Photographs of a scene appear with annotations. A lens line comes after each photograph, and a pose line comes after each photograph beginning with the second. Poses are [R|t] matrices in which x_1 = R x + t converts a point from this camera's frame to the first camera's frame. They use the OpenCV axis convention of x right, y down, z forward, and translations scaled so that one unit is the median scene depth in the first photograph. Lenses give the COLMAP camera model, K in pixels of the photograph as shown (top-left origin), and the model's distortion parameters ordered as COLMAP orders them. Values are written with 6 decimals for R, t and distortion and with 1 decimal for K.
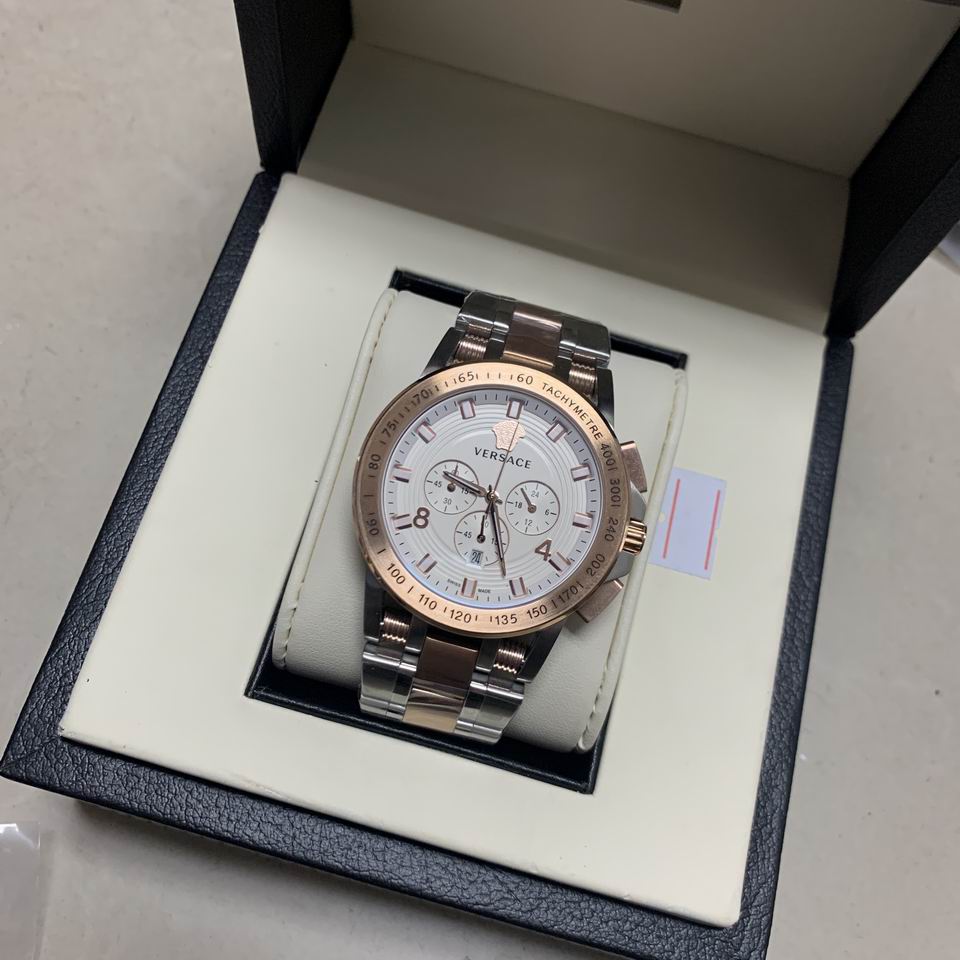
lens RADIAL K [[998.7, 0, 486.3], [0, 998.7, 475.9], [0, 0, 1]] dist [0.007768, -0.044238]
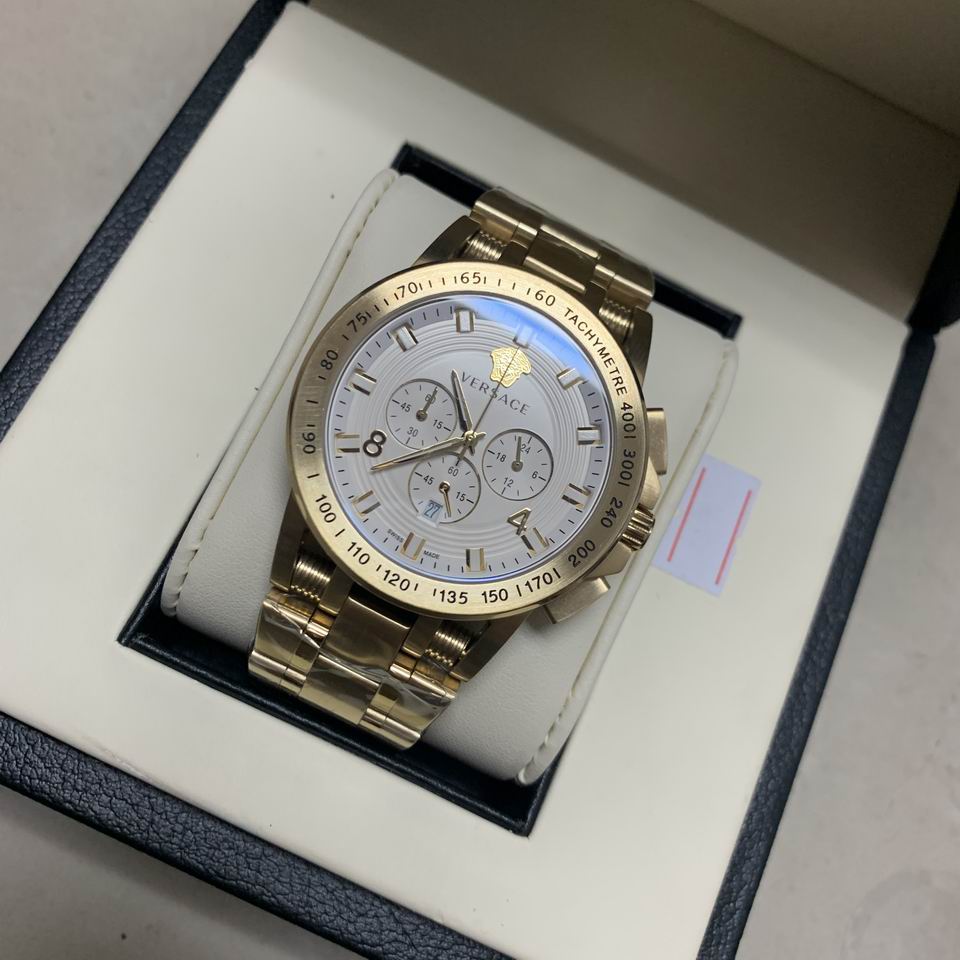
lens RADIAL K [[1013.0, 0, 483.3], [0, 1013.0, 475.4], [0, 0, 1]] dist [-0.015674, -0.001302]
pose [[0.983502, 0.179935, 0.018620, 0.003652], [-0.180760, 0.981532, 0.062609, -0.010692], [-0.007011, -0.064942, 0.997864, 0.209820]]
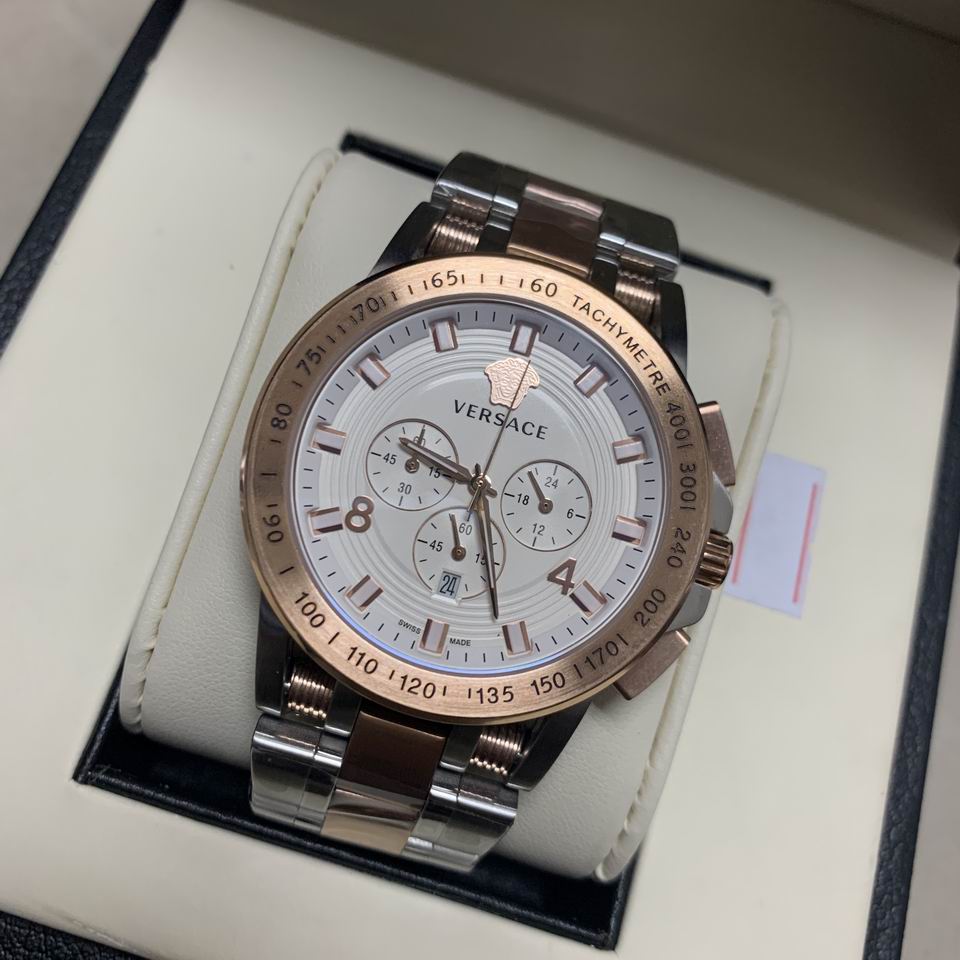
lens RADIAL K [[1019.5, 0, 480.0], [0, 1019.5, 480.0], [0, 0, 1]] dist [-0.016635, 0.007907]
pose [[0.998948, 0.042424, 0.017421, -0.004376], [-0.043028, 0.998428, 0.035928, -0.003075], [-0.015869, -0.036640, 0.999203, 0.361789]]
